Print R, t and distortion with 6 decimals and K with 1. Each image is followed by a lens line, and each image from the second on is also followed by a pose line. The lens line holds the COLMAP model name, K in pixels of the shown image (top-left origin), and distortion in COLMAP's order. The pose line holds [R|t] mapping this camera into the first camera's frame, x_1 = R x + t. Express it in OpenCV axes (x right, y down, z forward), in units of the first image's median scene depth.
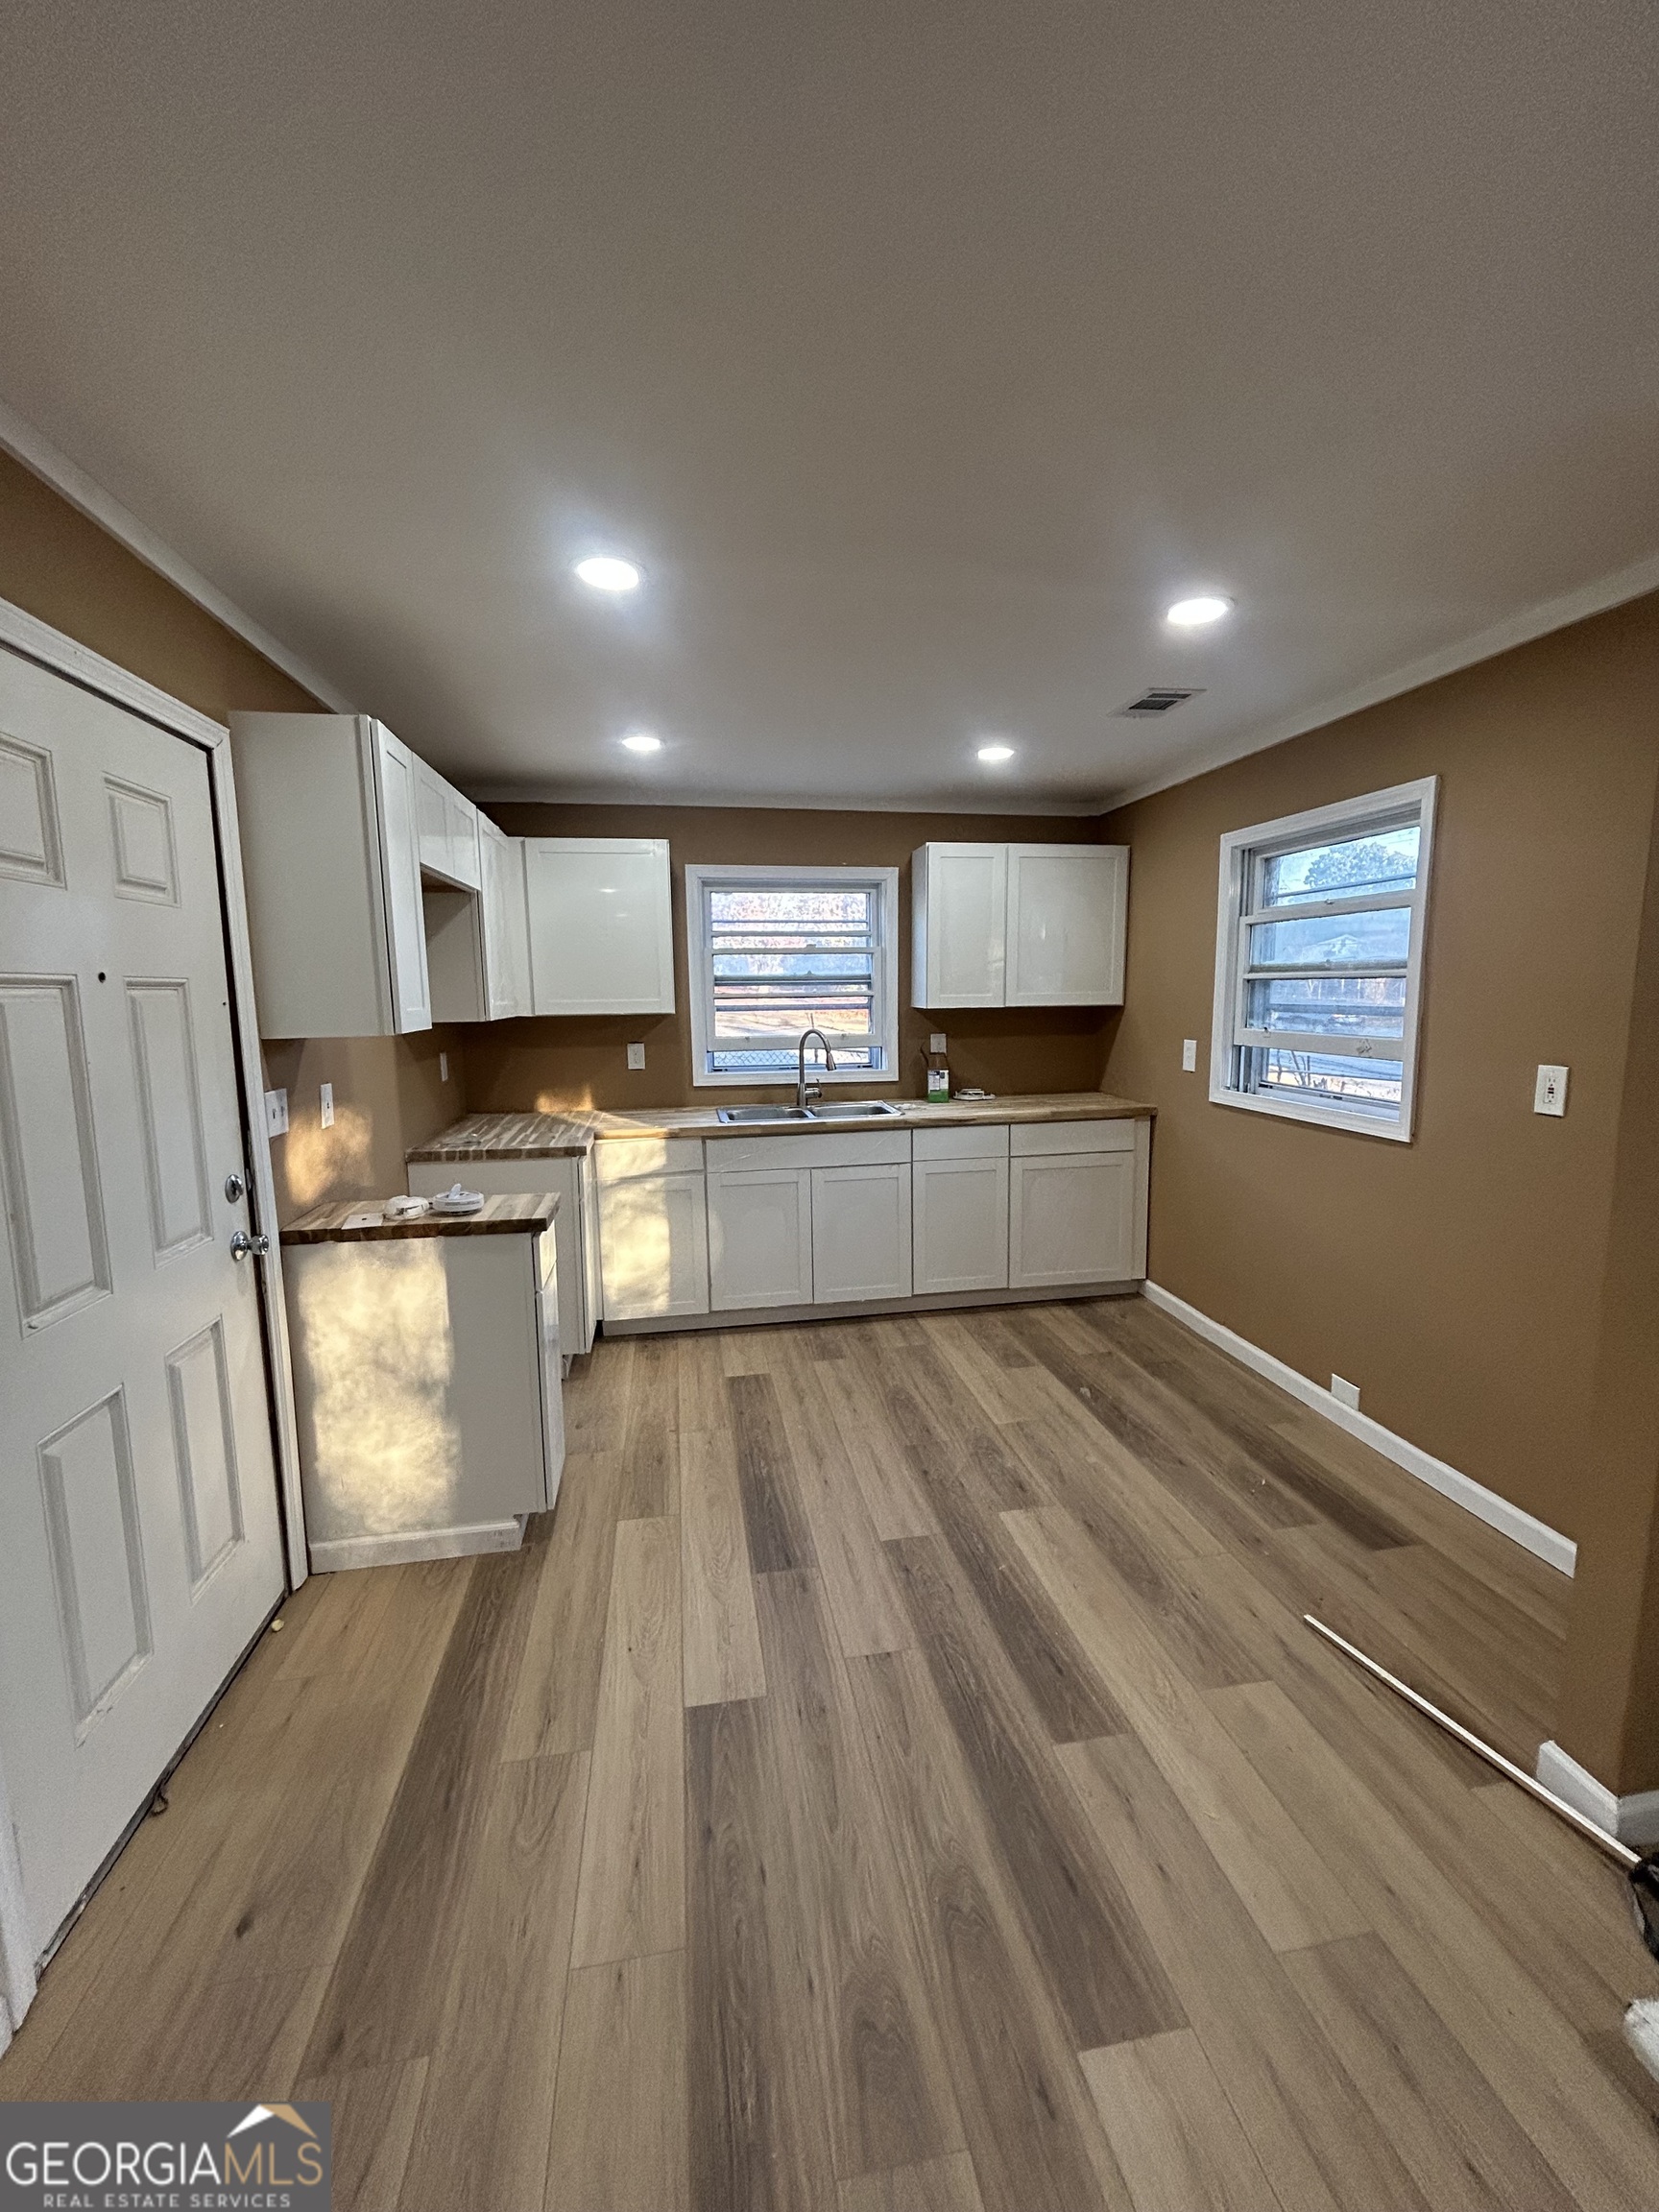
lens RADIAL K [[884.5, 0, 829.5], [0, 884.5, 1106.0], [0, 0, 1]] dist [-0.000469, 0.000056]
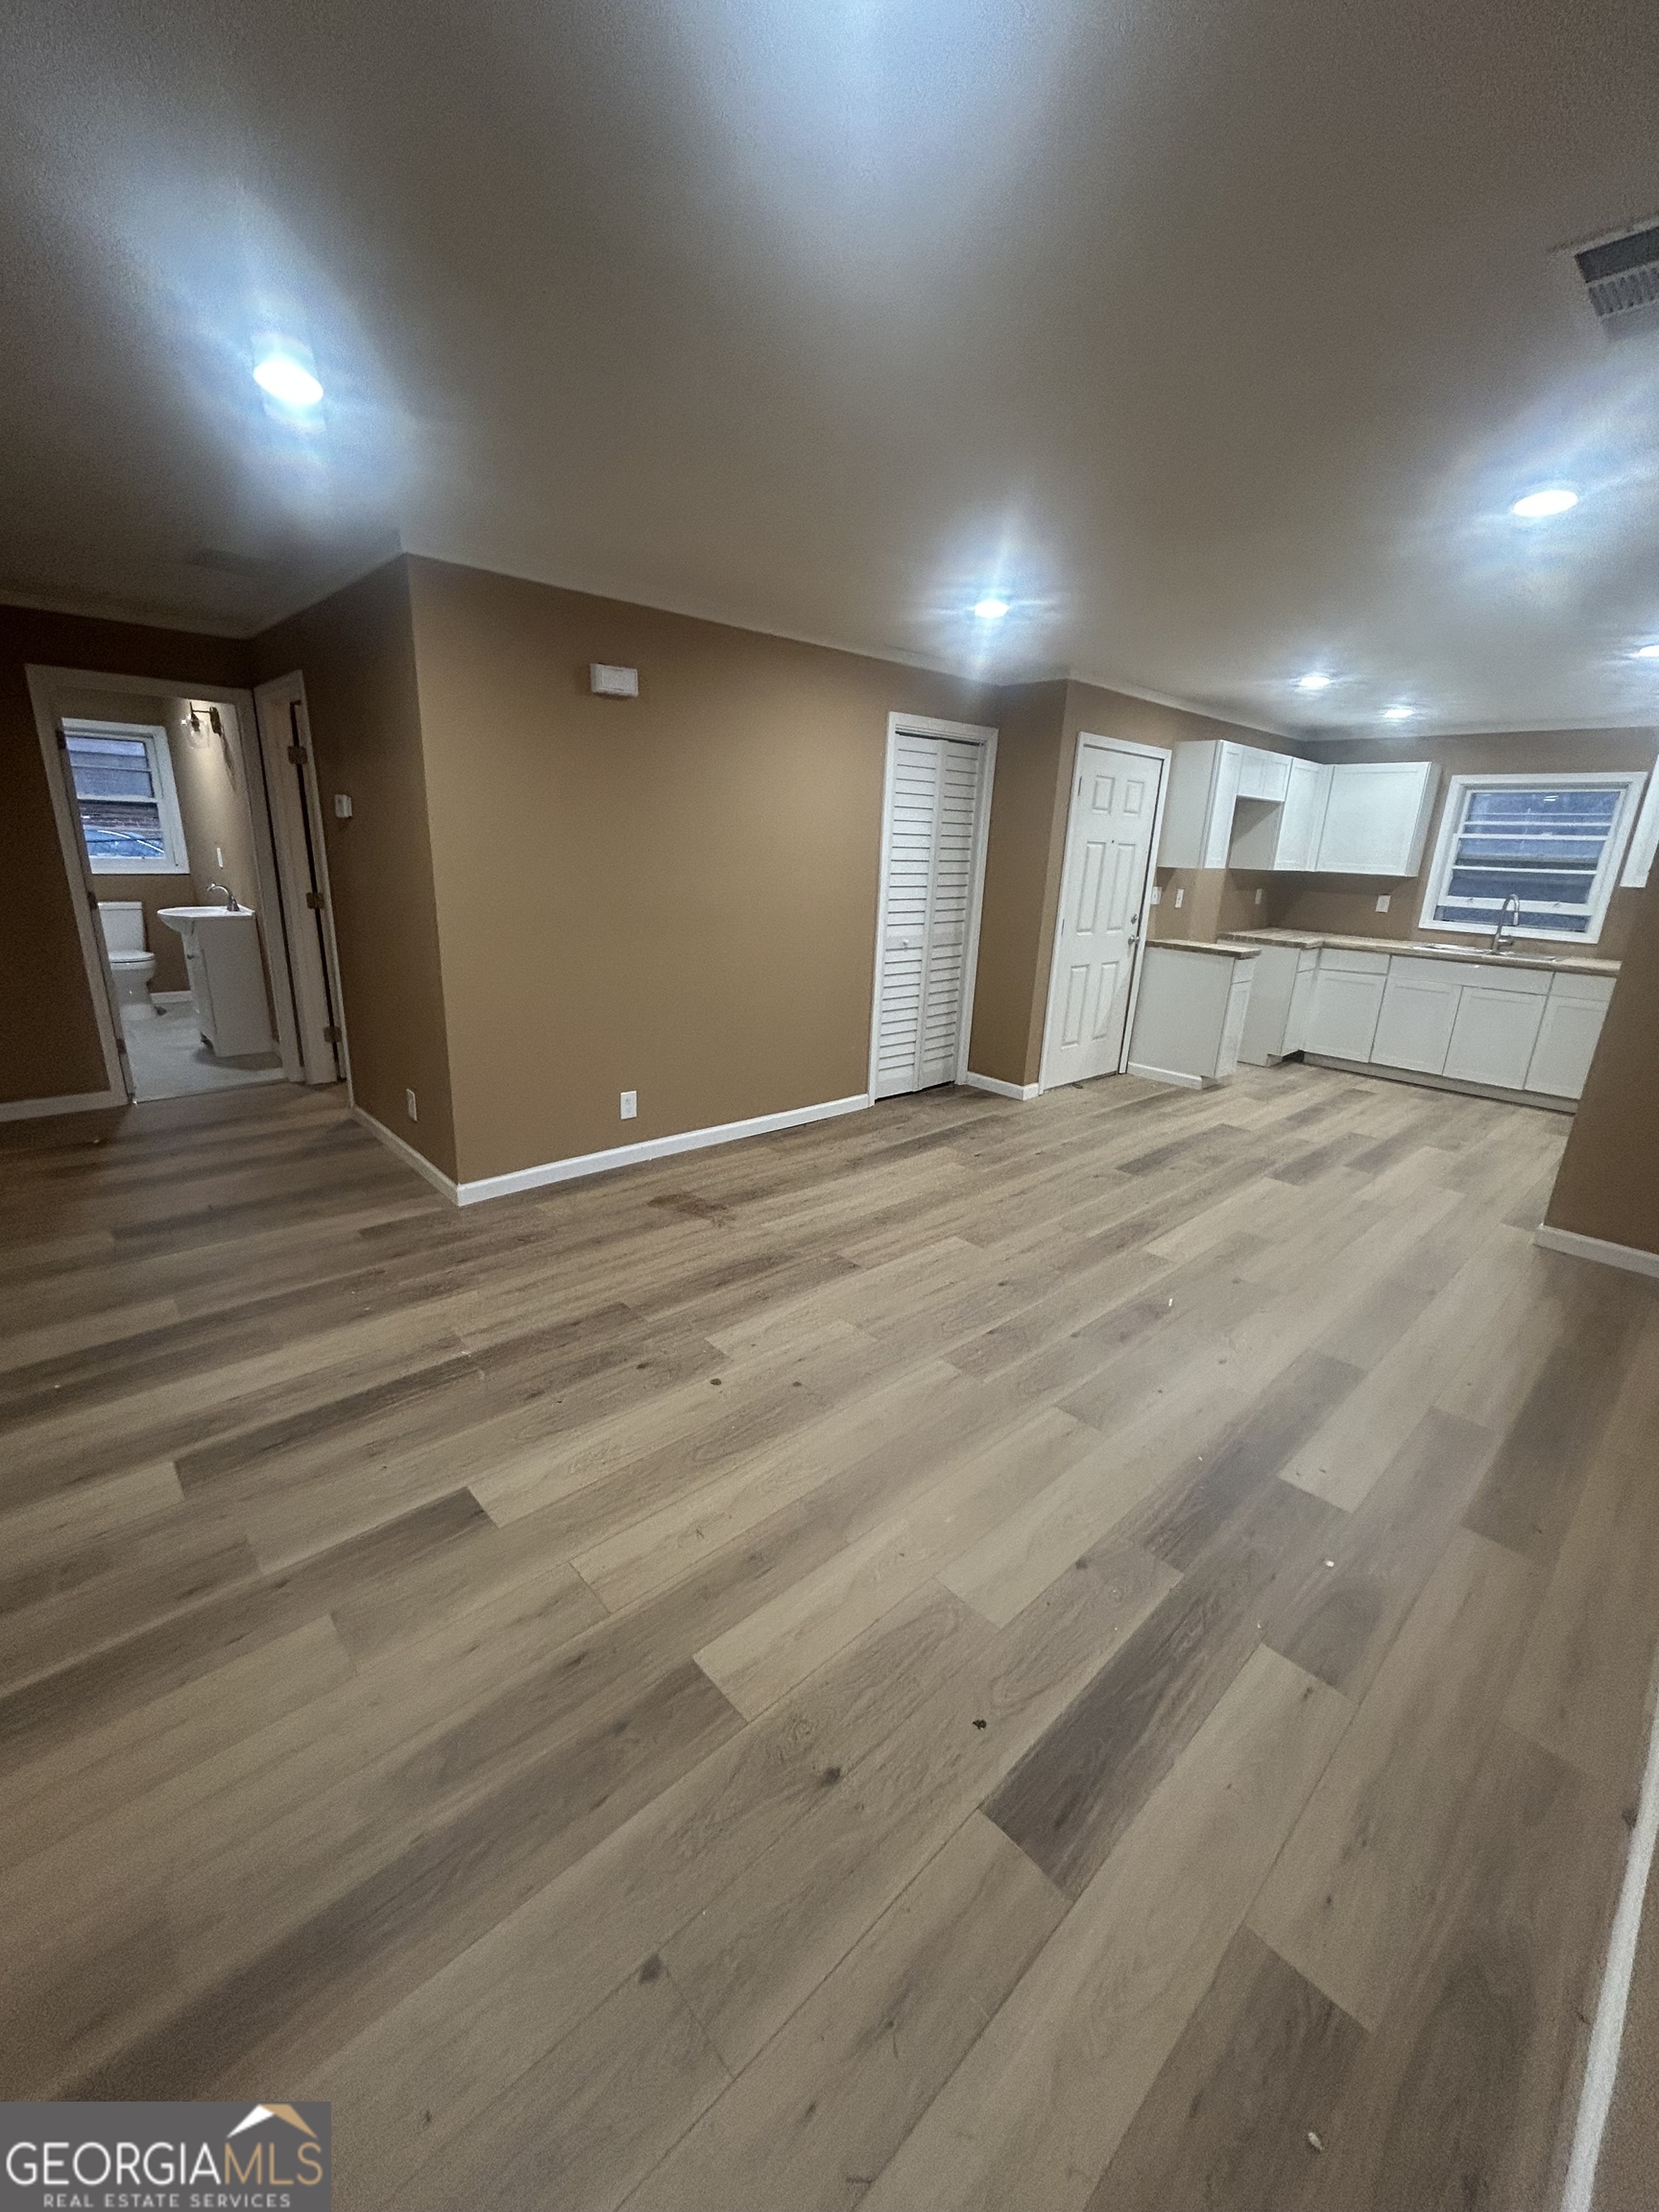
lens RADIAL K [[884.5, 0, 829.5], [0, 884.5, 1106.0], [0, 0, 1]] dist [-0.000469, 0.000056]
pose [[0.542111, 0.276434, -0.793536, 1.223600], [-0.157572, 0.961031, 0.227135, 0.179616], [0.825401, 0.001907, 0.564544, -1.421618]]
